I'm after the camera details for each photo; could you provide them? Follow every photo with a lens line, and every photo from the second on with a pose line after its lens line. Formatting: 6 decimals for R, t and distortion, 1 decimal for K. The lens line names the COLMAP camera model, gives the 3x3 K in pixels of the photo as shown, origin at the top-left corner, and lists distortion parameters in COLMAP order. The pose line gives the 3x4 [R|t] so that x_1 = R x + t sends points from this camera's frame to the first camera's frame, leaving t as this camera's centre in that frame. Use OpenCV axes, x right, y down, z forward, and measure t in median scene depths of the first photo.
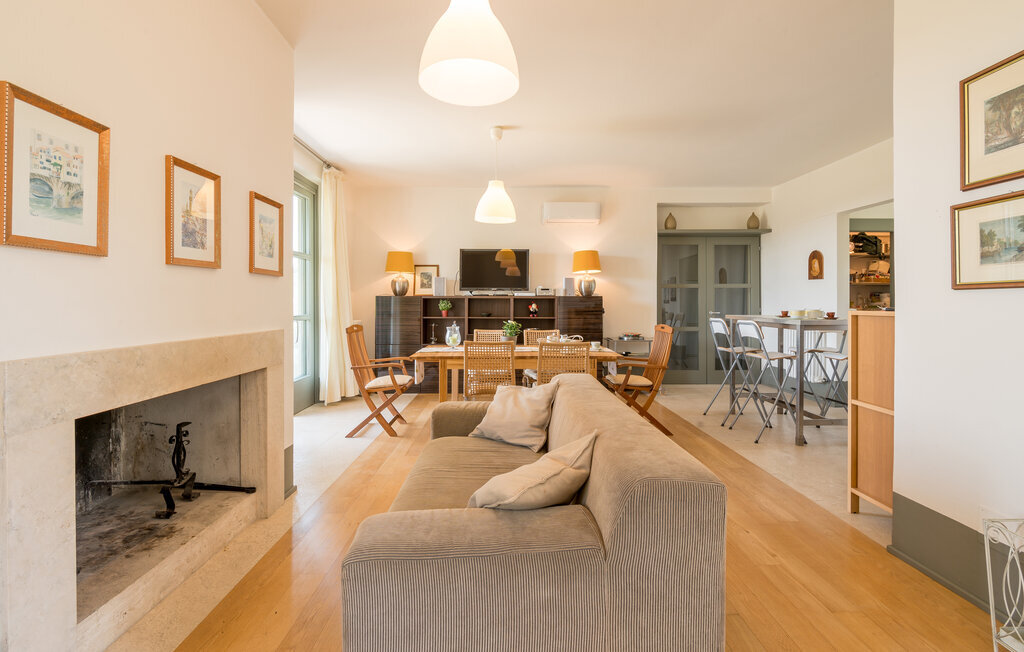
lens RADIAL K [[463.9, 0, 507.3], [0, 463.9, 304.4], [0, 0, 1]] dist [-0.011609, -0.000363]
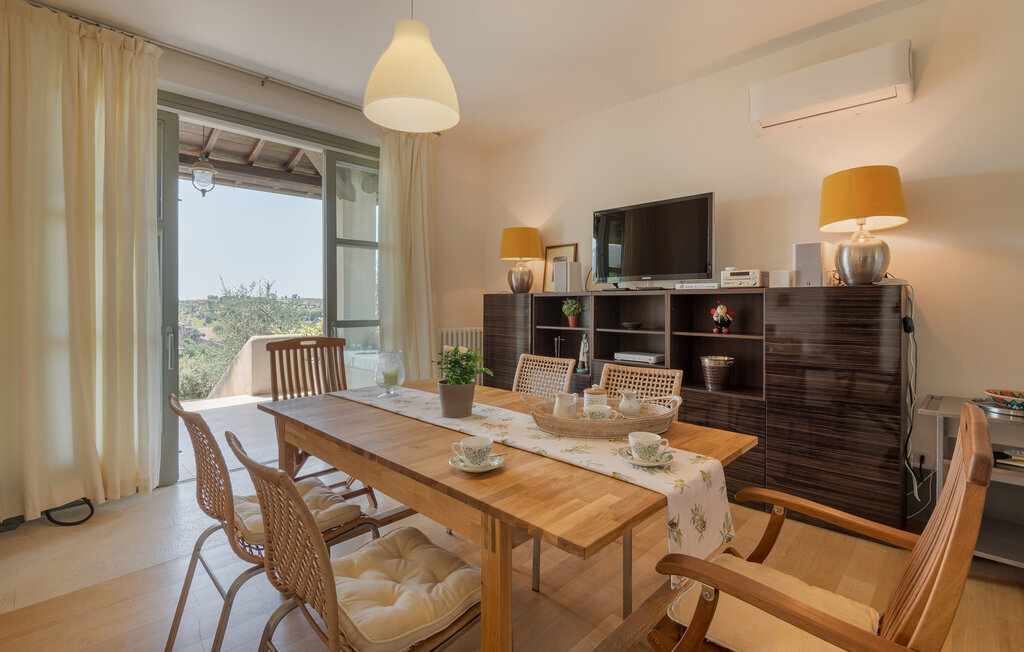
lens RADIAL K [[463.9, 0, 507.3], [0, 463.9, 304.4], [0, 0, 1]] dist [-0.011609, -0.000363]
pose [[0.711741, -0.000833, -0.702441, 0.236087], [-0.001329, 0.999996, -0.002532, -0.000993], [0.702440, 0.002736, 0.711737, 0.518615]]
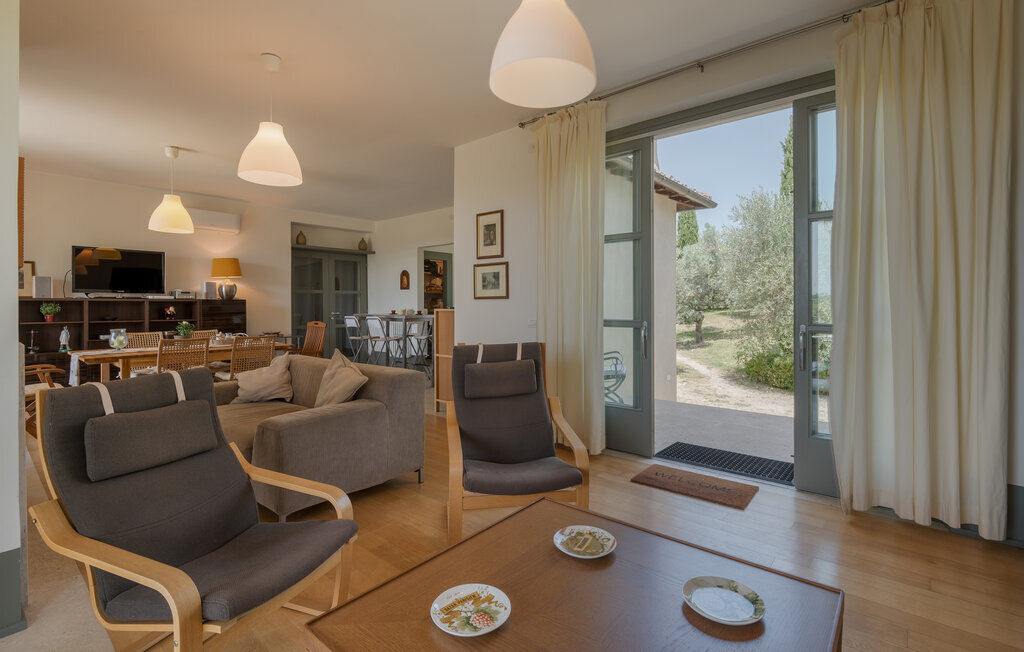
lens RADIAL K [[468.1, 0, 512.2], [0, 468.1, 308.3], [0, 0, 1]] dist [-0.019392, -0.000413]
pose [[0.651954, -0.006610, 0.758229, -0.225780], [0.004908, 0.999978, 0.004497, 0.001365], [-0.758242, 0.000789, 0.651972, -0.223116]]
